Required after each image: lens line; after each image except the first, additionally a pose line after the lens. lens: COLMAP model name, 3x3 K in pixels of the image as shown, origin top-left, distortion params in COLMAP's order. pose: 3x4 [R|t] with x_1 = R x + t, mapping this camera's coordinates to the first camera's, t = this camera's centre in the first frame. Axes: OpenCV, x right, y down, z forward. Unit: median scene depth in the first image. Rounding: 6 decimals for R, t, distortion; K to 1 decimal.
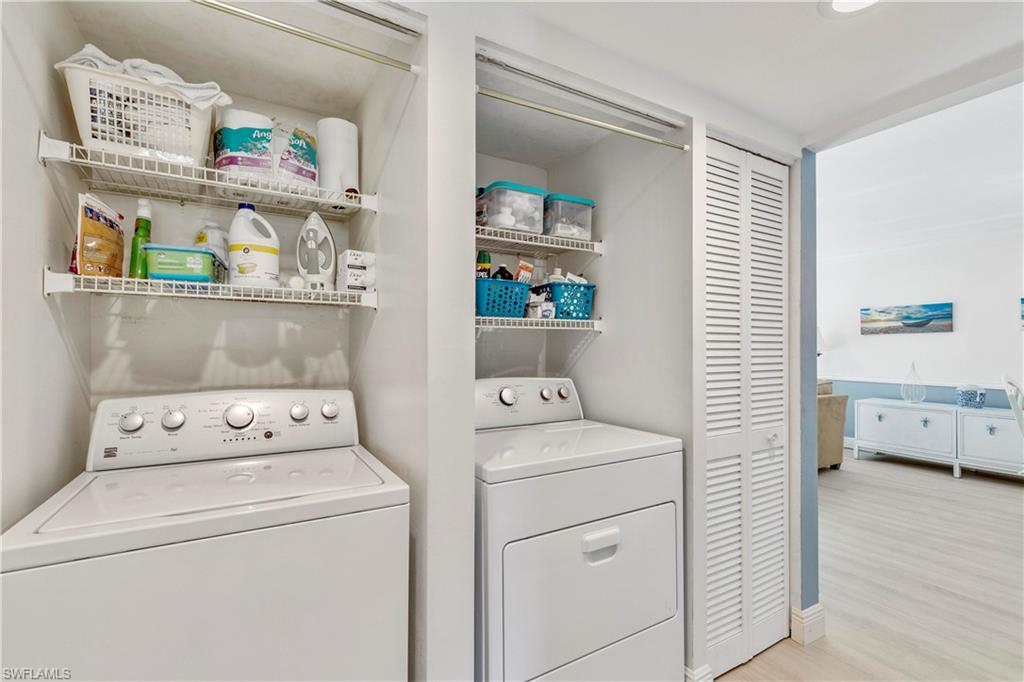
lens RADIAL K [[460.6, 0, 513.1], [0, 460.6, 343.3], [0, 0, 1]] dist [0.007208, -0.000624]
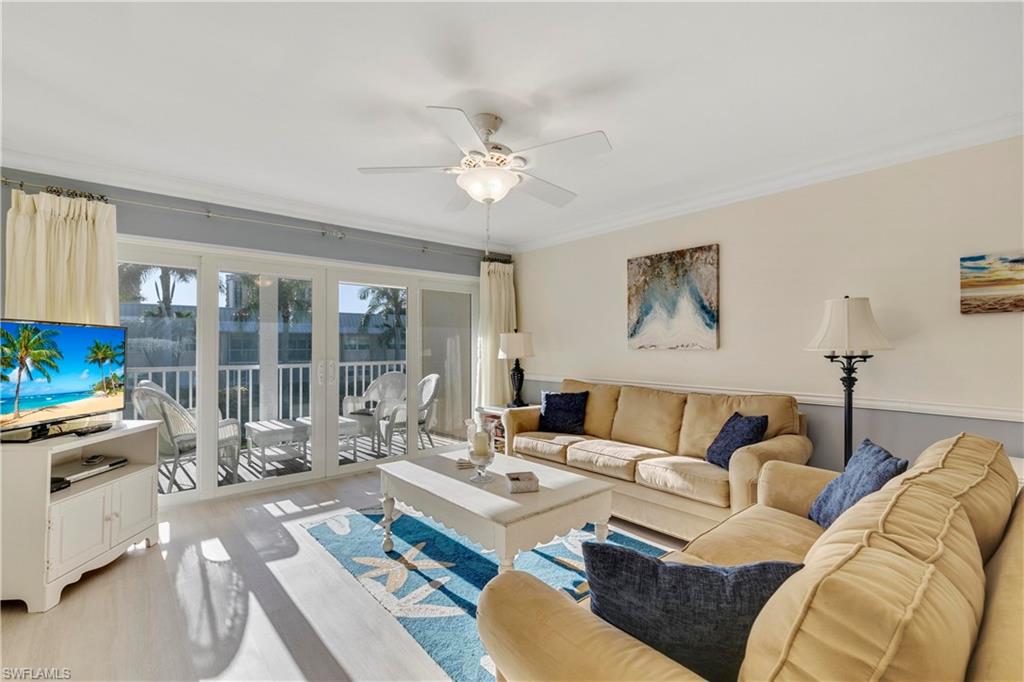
lens RADIAL K [[460.6, 0, 516.9], [0, 460.6, 342.0], [0, 0, 1]] dist [0.007208, -0.000624]
pose [[0.983830, 0.011809, 0.178713, 0.265440], [-0.011301, 0.999929, -0.003858, 0.017160], [-0.178746, 0.001776, 0.983894, 0.693304]]
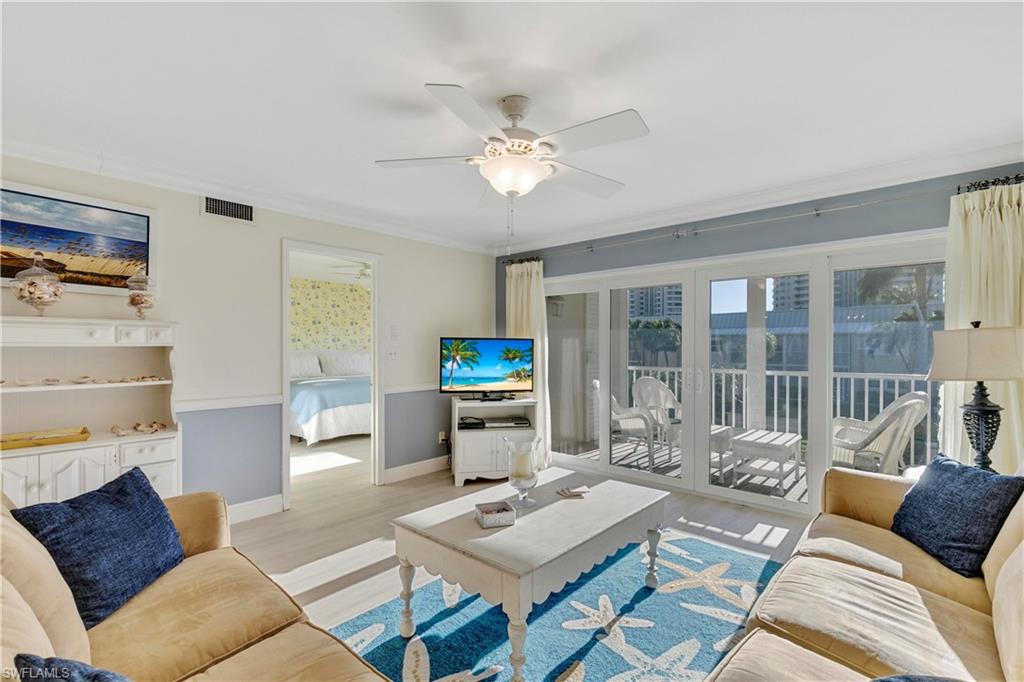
lens RADIAL K [[460.6, 0, 506.6], [0, 460.6, 345.3], [0, 0, 1]] dist [0.007208, -0.000624]
pose [[0.290500, 0.008468, -0.956838, 0.738906], [0.000673, 0.999959, 0.009054, 0.006727], [0.956875, -0.003274, 0.290482, 1.044378]]
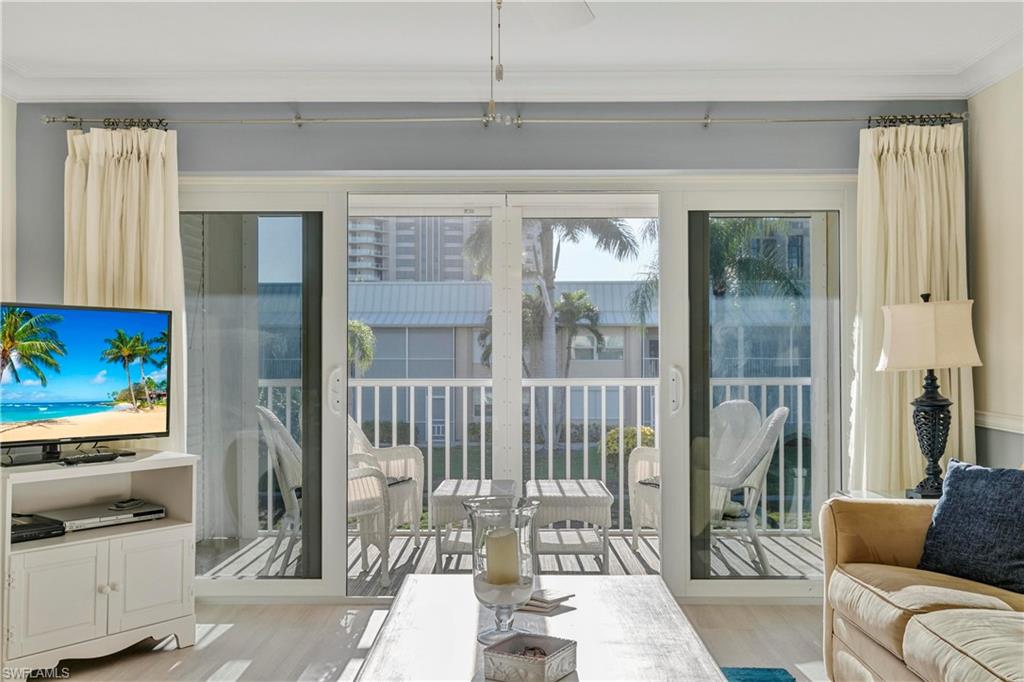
lens RADIAL K [[985.0, 0, 503.4], [0, 985.0, 329.9], [0, 0, 1]] dist [0.002400, 0.000000]
pose [[0.850735, -0.001801, -0.525592, 0.556980], [-0.005523, 0.999908, -0.012366, 0.027067], [0.525566, 0.013423, 0.850647, 0.797840]]
